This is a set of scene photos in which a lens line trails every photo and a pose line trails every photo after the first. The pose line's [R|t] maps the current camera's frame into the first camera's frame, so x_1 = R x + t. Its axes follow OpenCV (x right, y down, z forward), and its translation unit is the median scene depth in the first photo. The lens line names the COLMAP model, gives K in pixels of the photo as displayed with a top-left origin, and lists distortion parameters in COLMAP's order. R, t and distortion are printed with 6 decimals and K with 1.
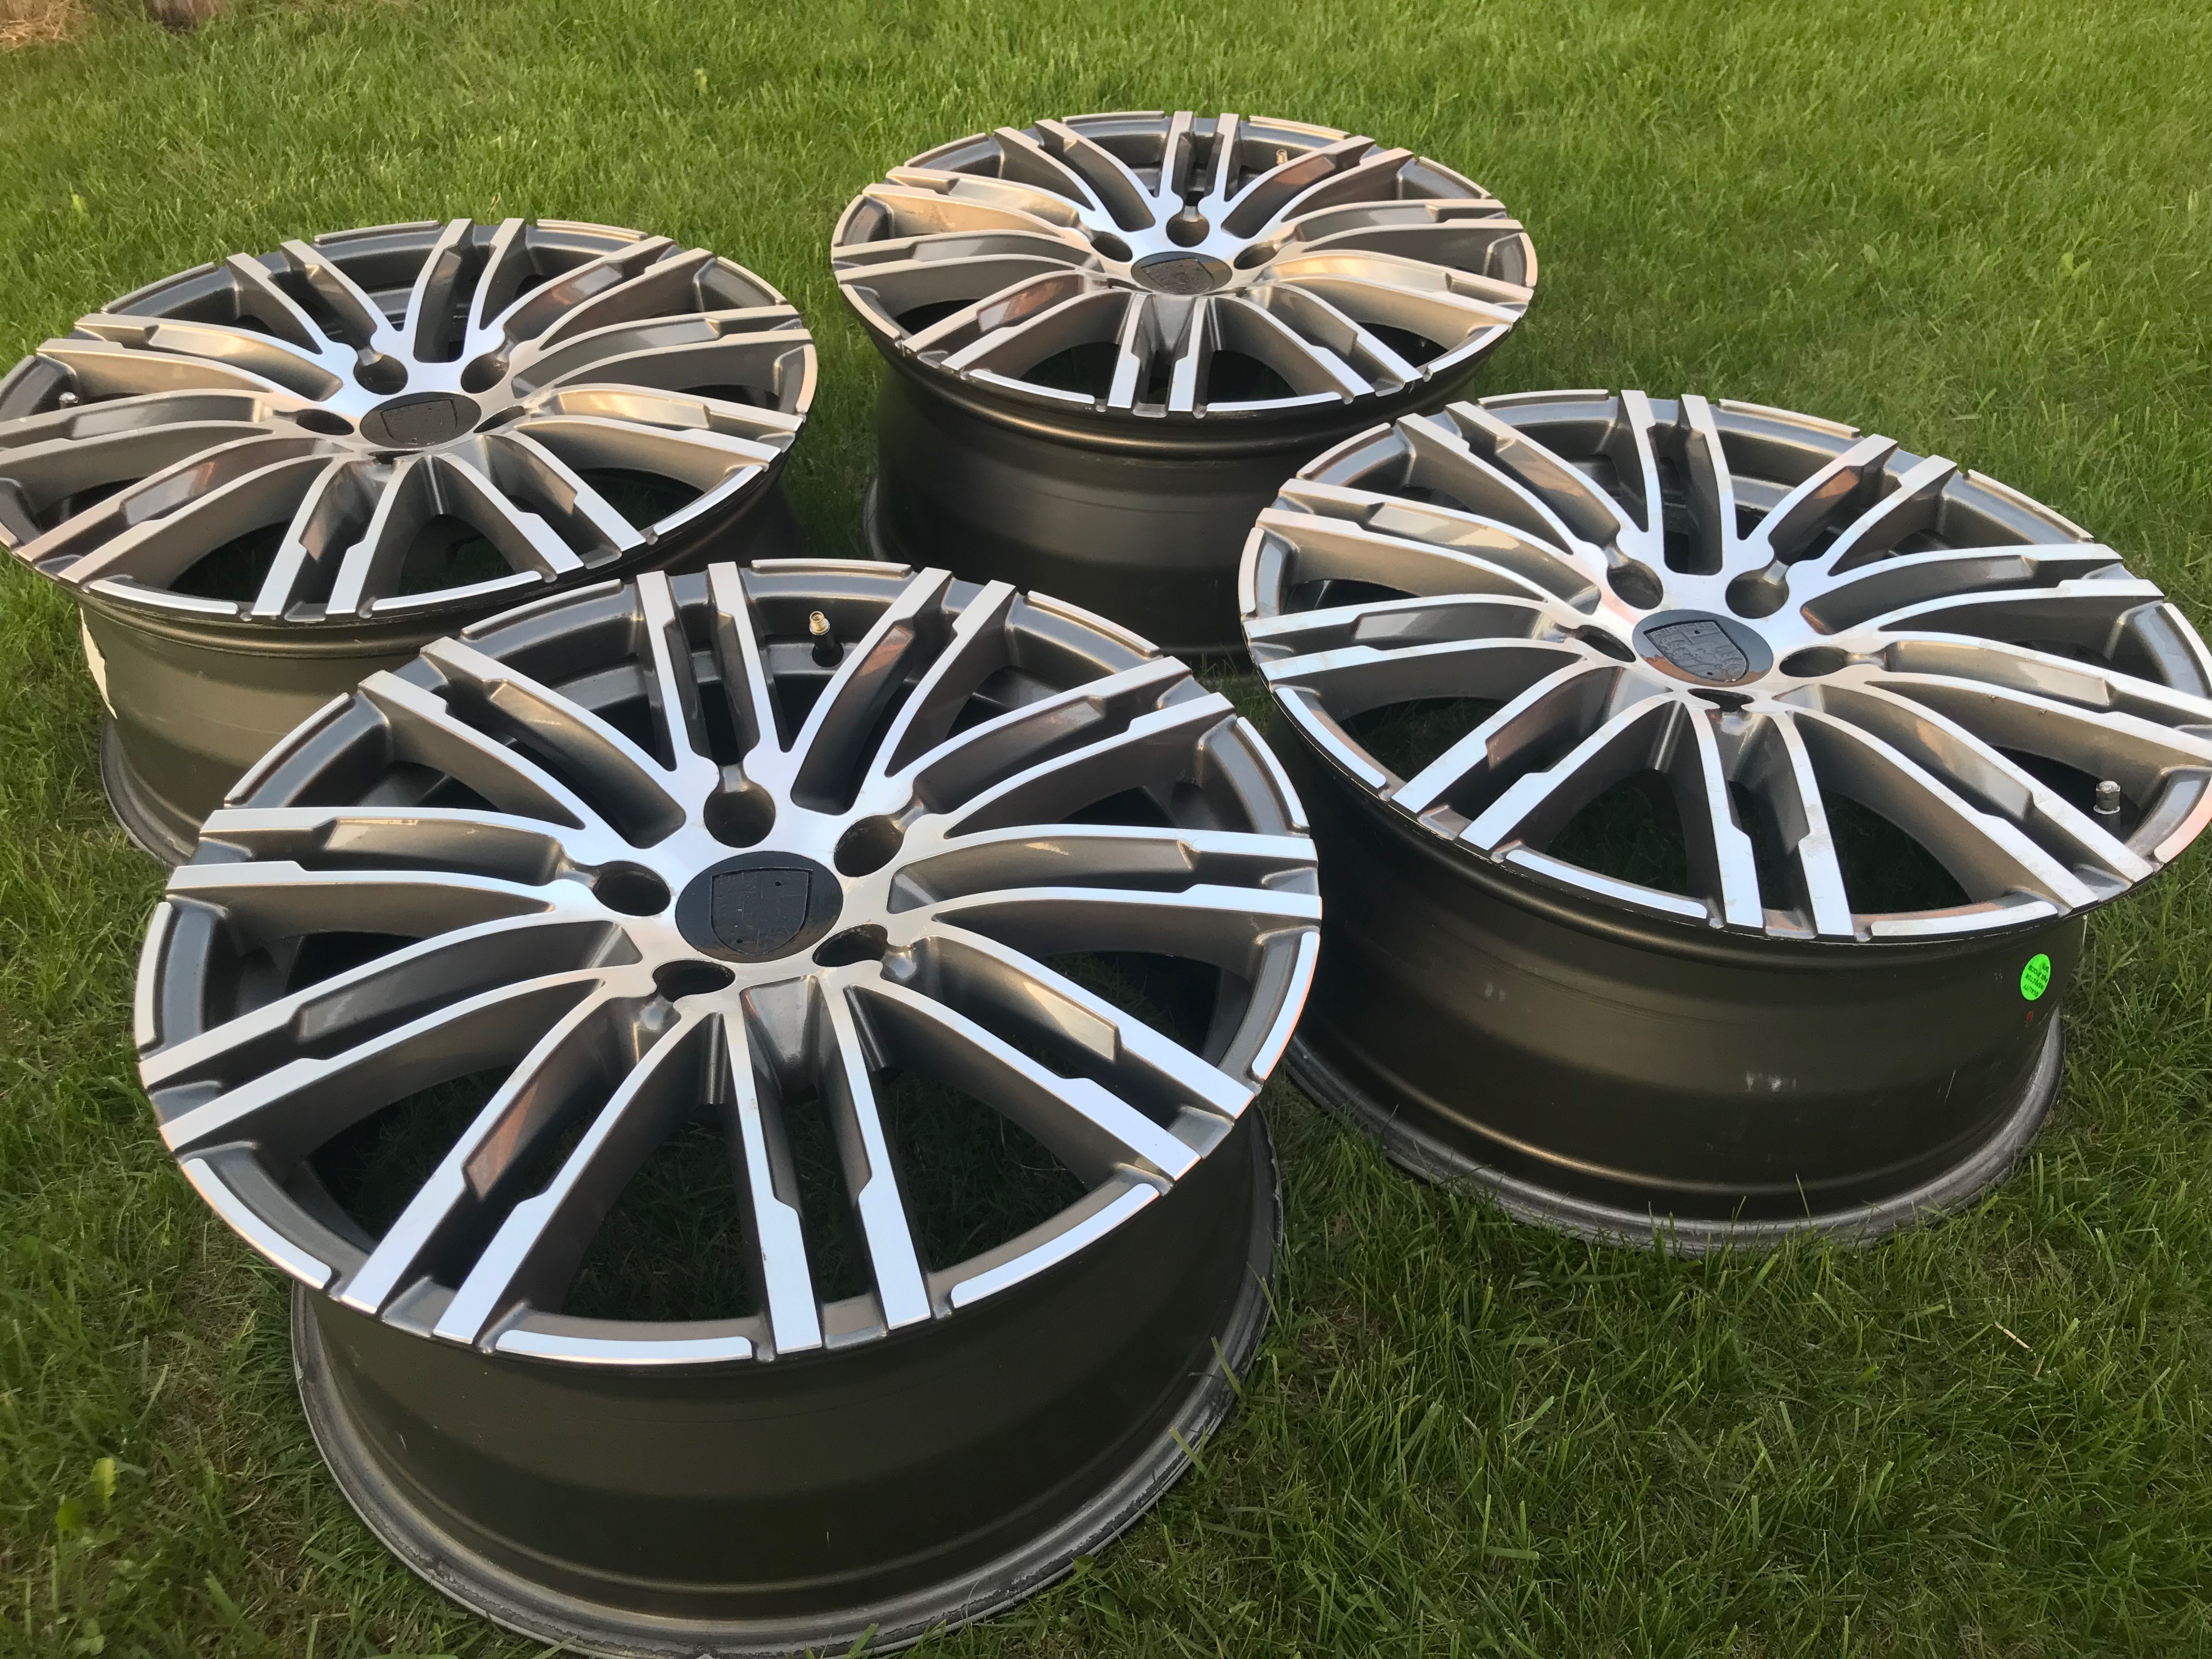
lens RADIAL K [[1762.2, 0, 1106.0], [0, 1762.2, 829.5], [0, 0, 1]] dist [0.052141, -0.001224]
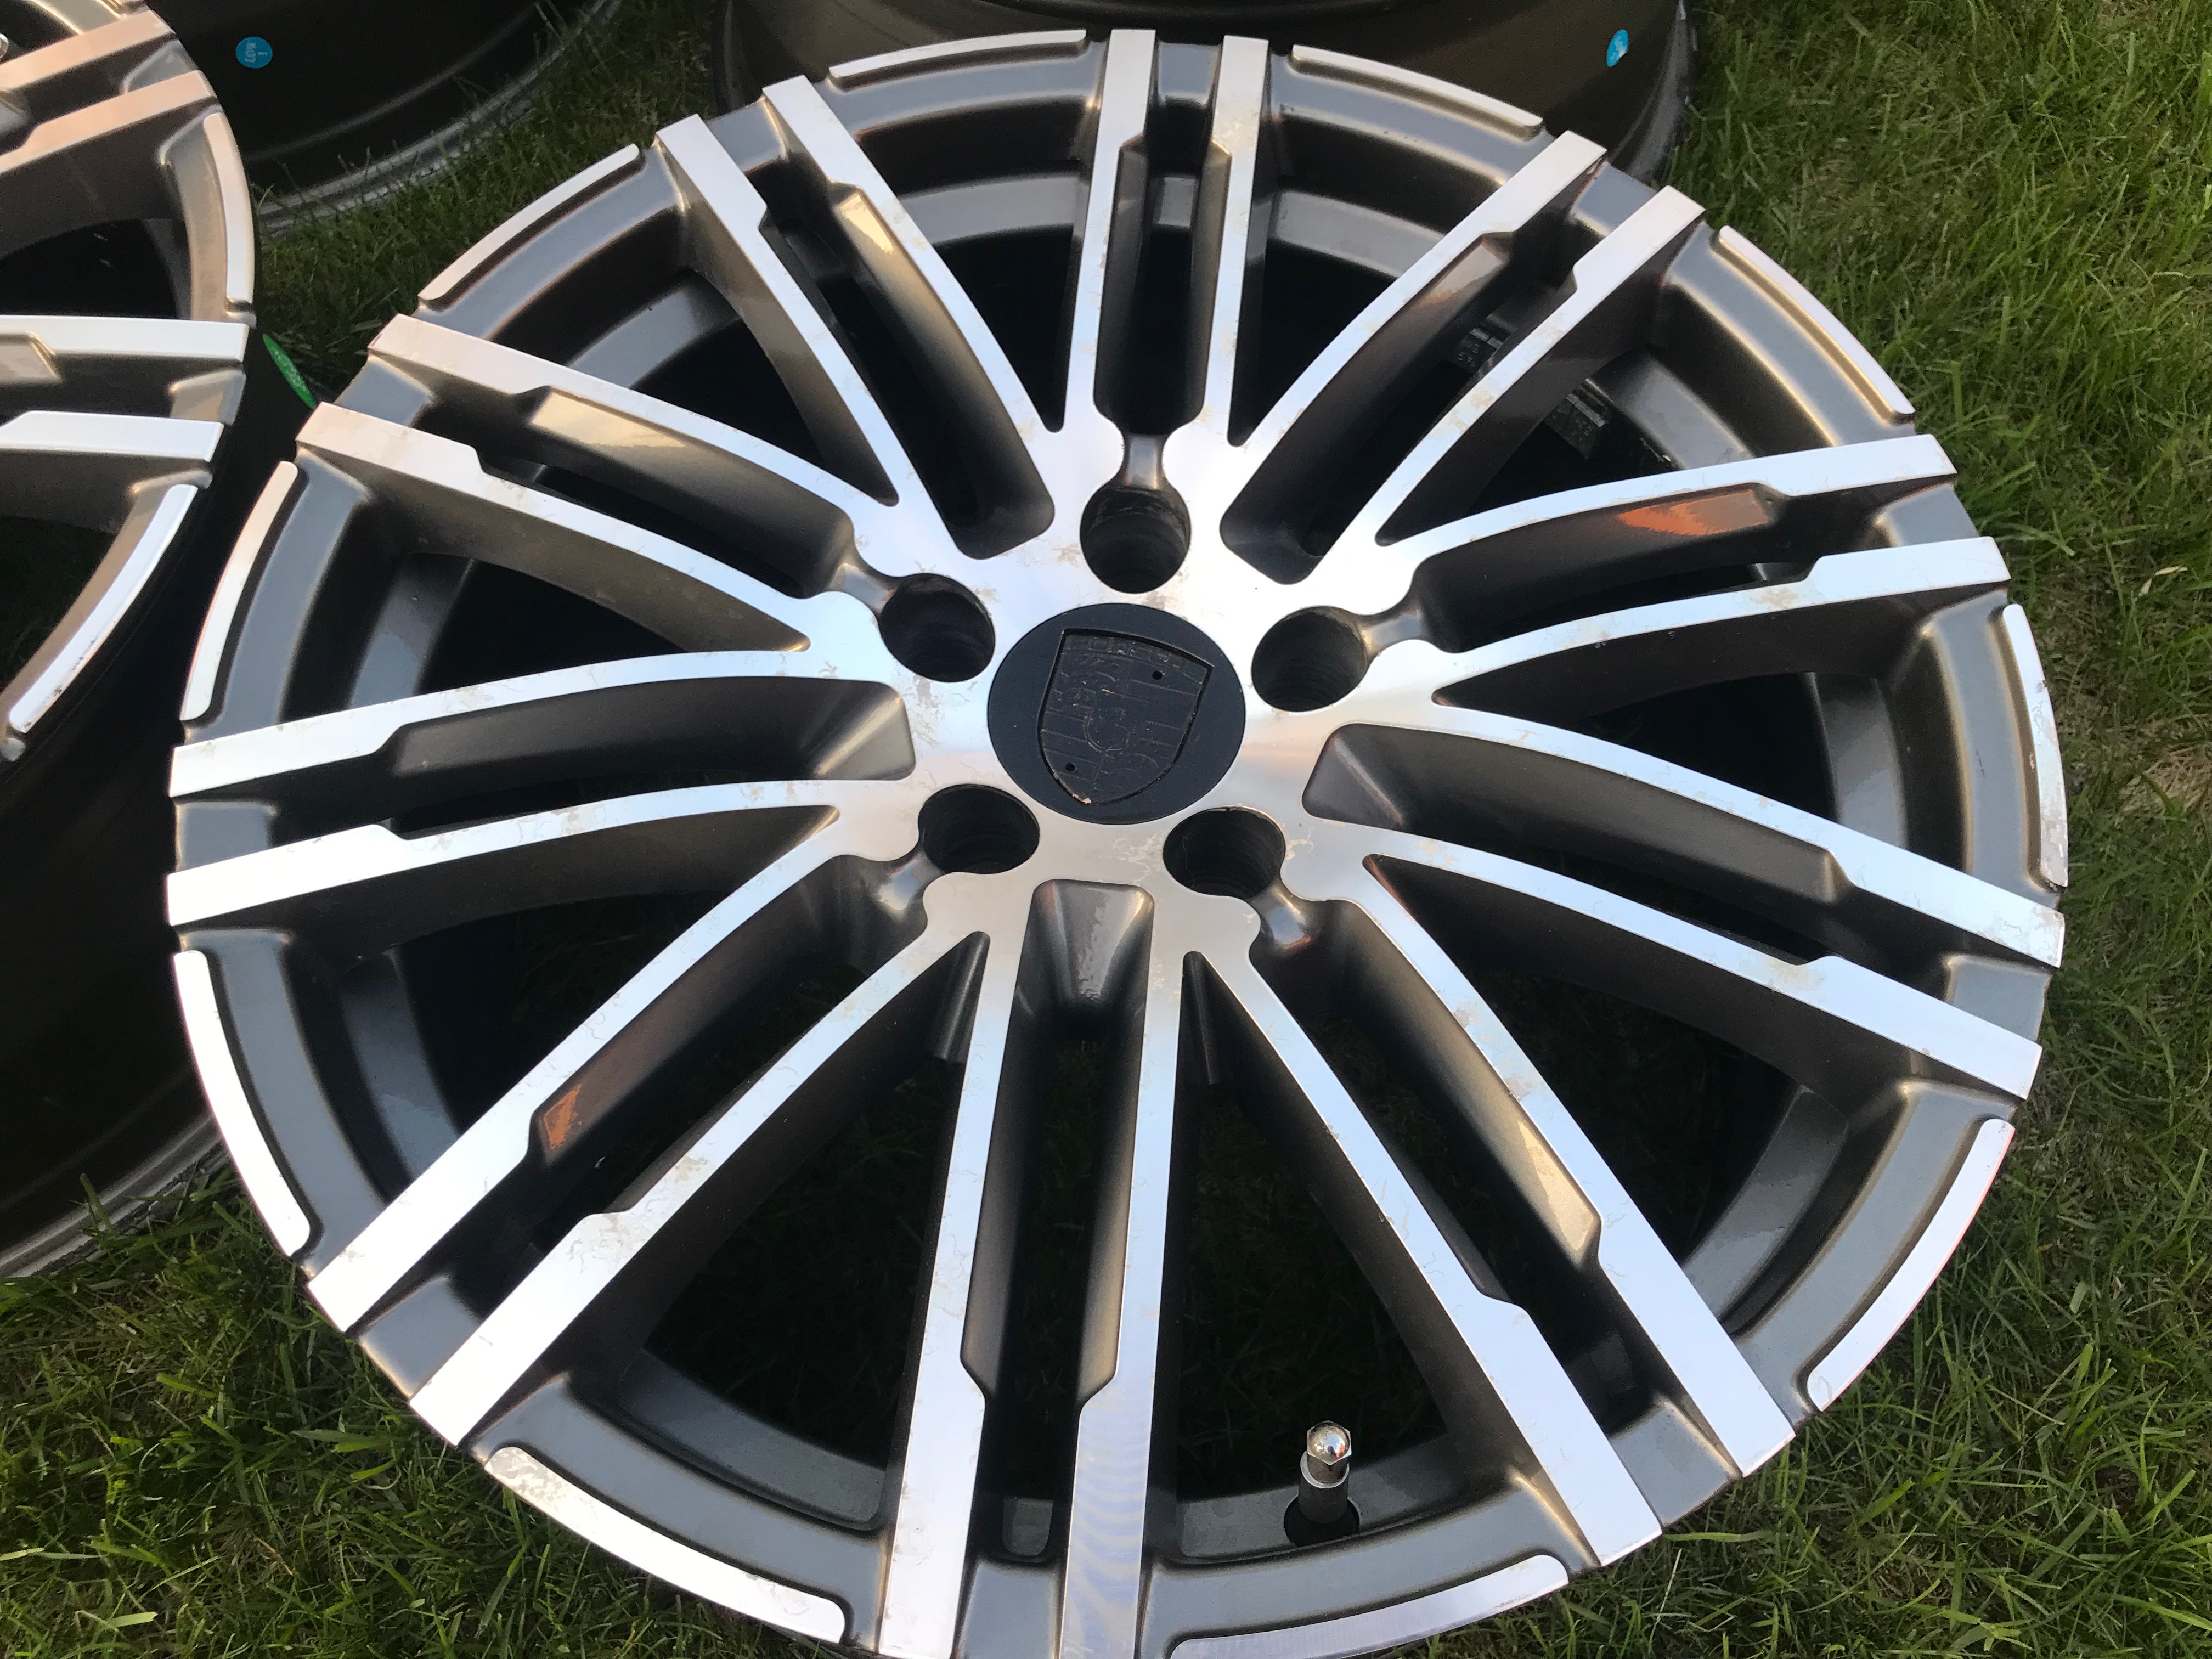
lens RADIAL K [[1762.2, 0, 1106.0], [0, 1762.2, 829.5], [0, 0, 1]] dist [0.052141, -0.001224]
pose [[0.924504, 0.338494, -0.175255, -0.072880], [-0.249481, 0.884964, 0.393191, -0.164241], [0.288187, -0.319783, 0.902600, 0.405568]]
